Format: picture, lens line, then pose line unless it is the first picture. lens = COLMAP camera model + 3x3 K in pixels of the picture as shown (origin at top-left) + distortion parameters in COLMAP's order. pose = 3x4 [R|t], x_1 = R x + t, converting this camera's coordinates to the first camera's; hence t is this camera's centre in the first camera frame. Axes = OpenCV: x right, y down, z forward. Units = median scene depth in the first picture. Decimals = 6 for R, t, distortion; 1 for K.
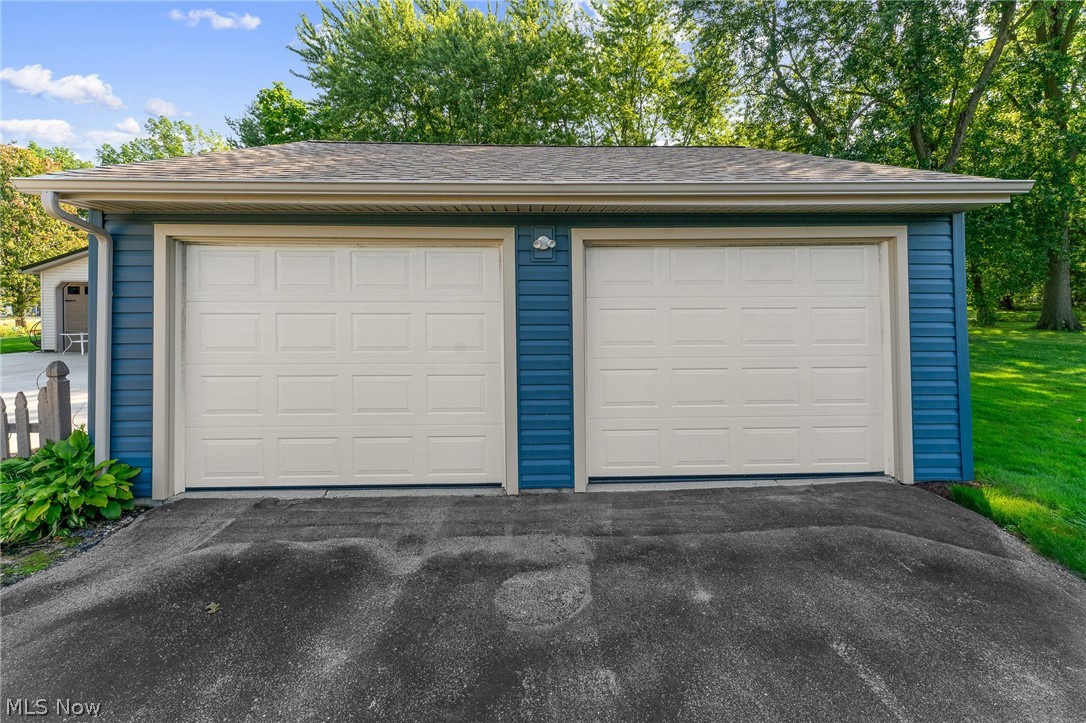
lens RADIAL K [[456.0, 0, 542.1], [0, 456.0, 306.2], [0, 0, 1]] dist [-0.000130, -0.000308]
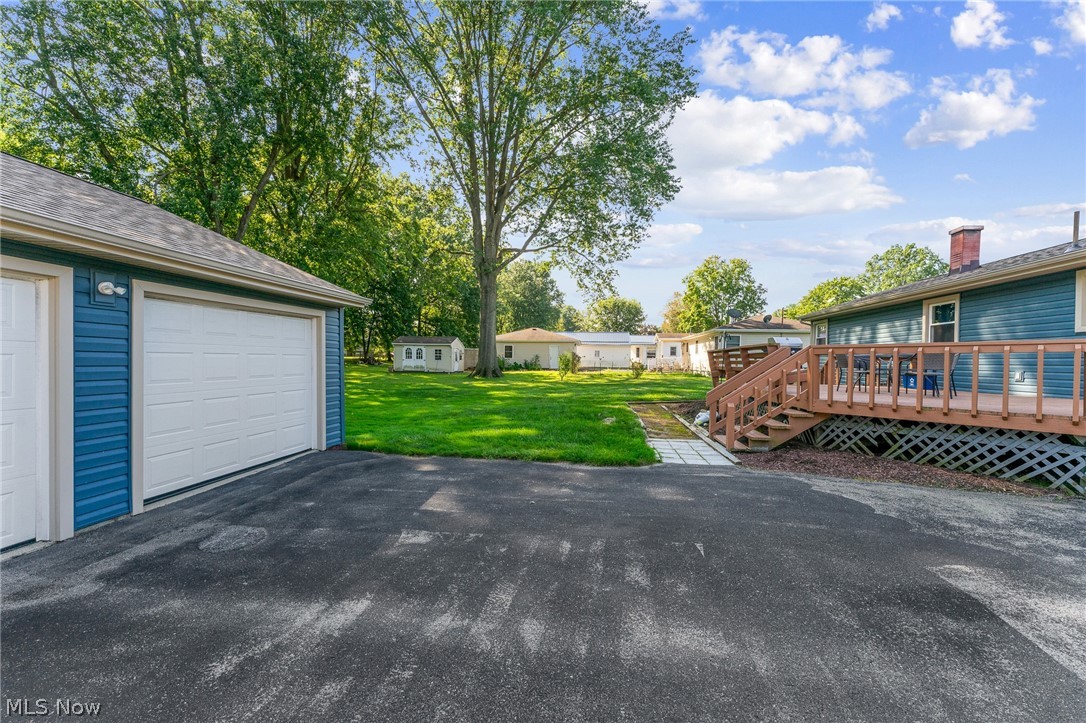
lens RADIAL K [[444.0, 0, 548.3], [0, 444.0, 334.9], [0, 0, 1]] dist [-0.000290, -0.000226]
pose [[0.142326, 0.062408, 0.987850, -0.917443], [-0.015762, 0.998027, -0.060780, 0.016575], [-0.989694, -0.006920, 0.143029, -0.166570]]
